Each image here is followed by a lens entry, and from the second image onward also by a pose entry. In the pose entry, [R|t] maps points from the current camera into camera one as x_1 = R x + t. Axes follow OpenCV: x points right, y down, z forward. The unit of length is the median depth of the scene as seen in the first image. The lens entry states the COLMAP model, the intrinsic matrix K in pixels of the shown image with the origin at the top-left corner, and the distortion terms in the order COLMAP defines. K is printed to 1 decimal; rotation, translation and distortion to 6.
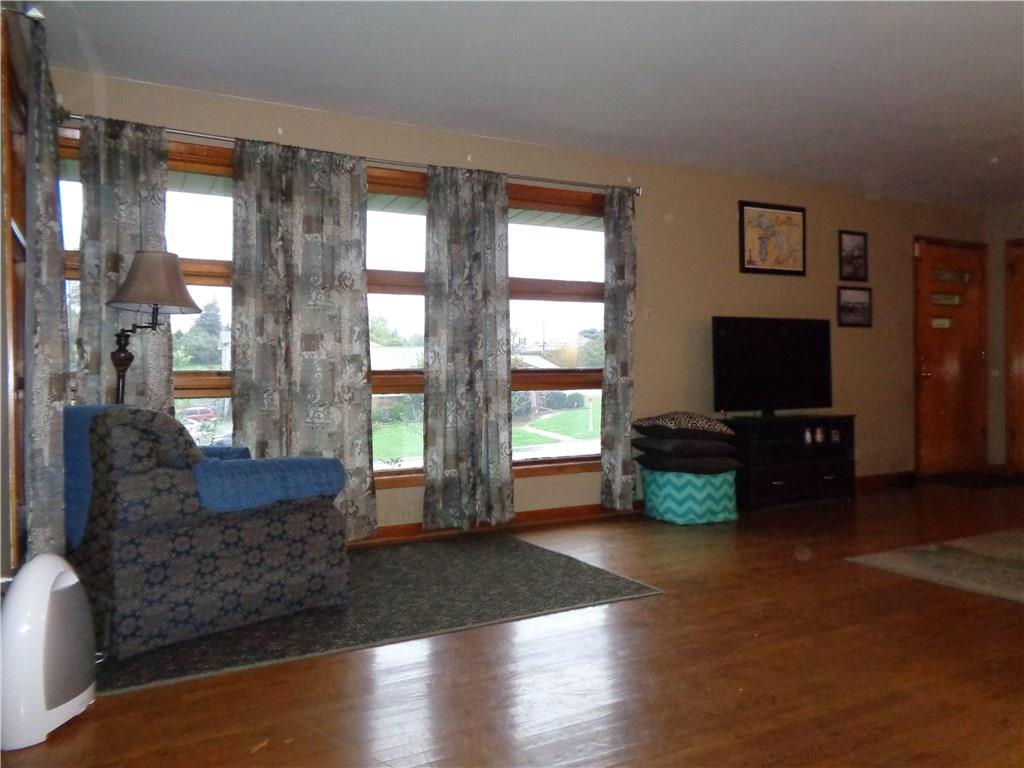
lens RADIAL K [[770.2, 0, 516.5], [0, 770.2, 383.6], [0, 0, 1]] dist [0.014917, 0.005345]
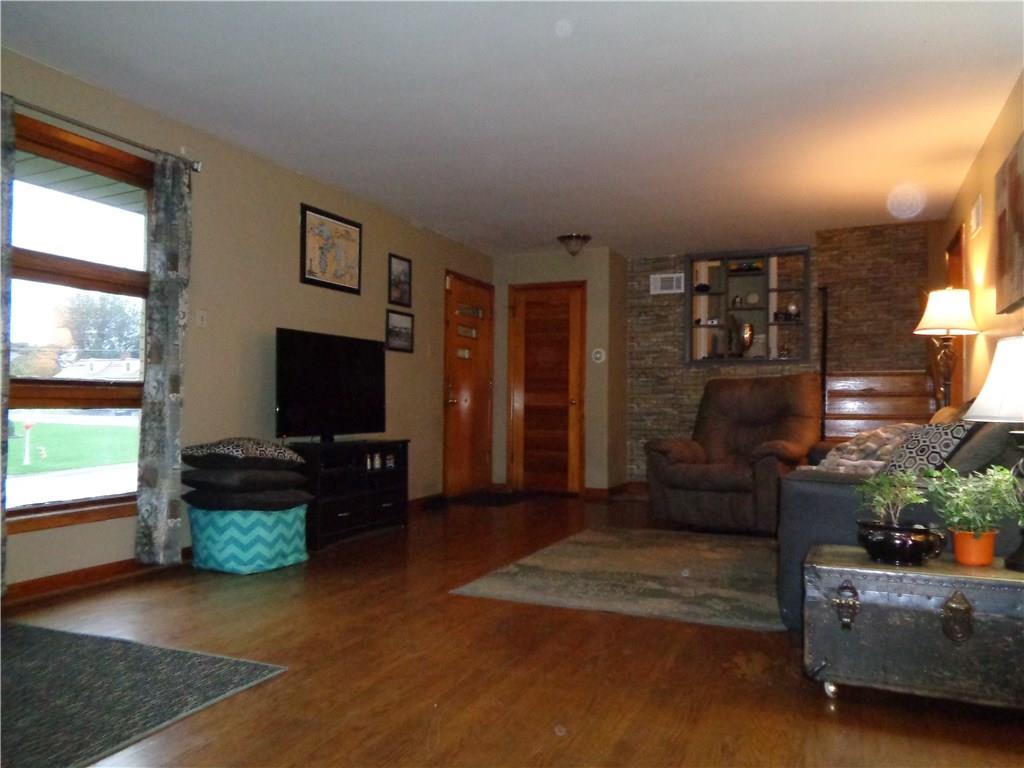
lens RADIAL K [[770.2, 0, 510.2], [0, 770.2, 383.0], [0, 0, 1]] dist [0.014917, 0.005345]
pose [[0.784153, 0.036907, 0.619469, -0.080430], [-0.013906, 0.999024, -0.041917, 0.008776], [-0.620411, 0.024255, 0.783901, 0.161405]]
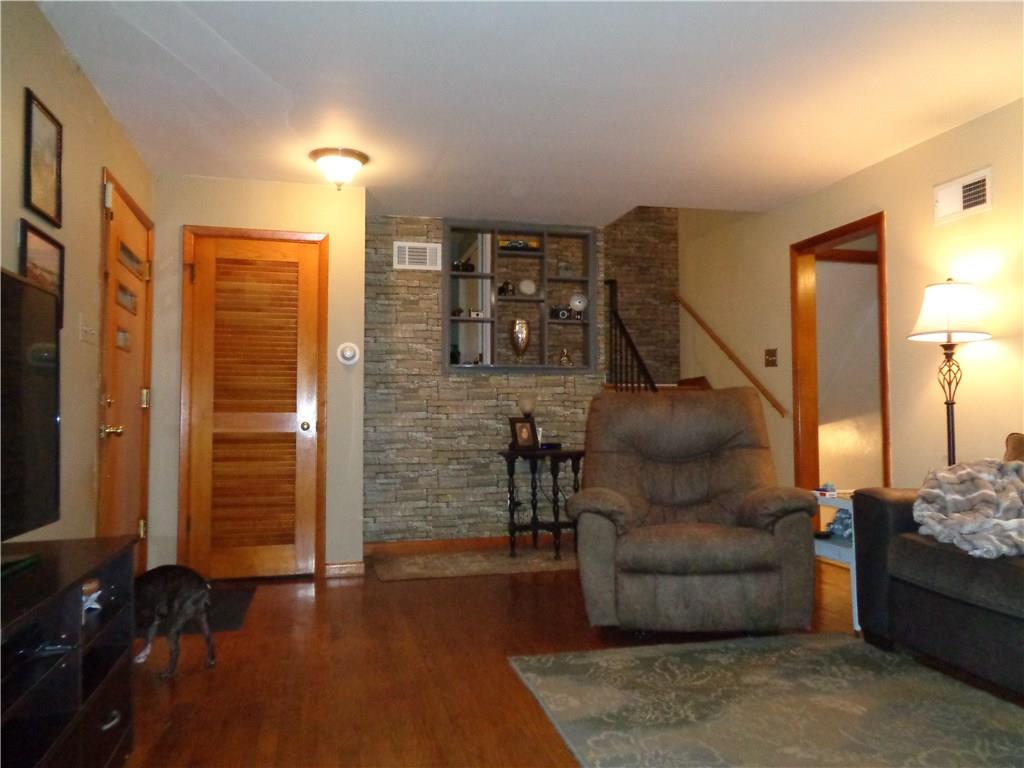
lens RADIAL K [[770.2, 0, 515.4], [0, 770.2, 382.7], [0, 0, 1]] dist [0.014917, 0.005345]
pose [[0.223963, 0.055155, 0.973036, 0.095014], [0.008802, 0.998242, -0.058609, -0.015125], [-0.974558, 0.021691, 0.223084, 0.793358]]
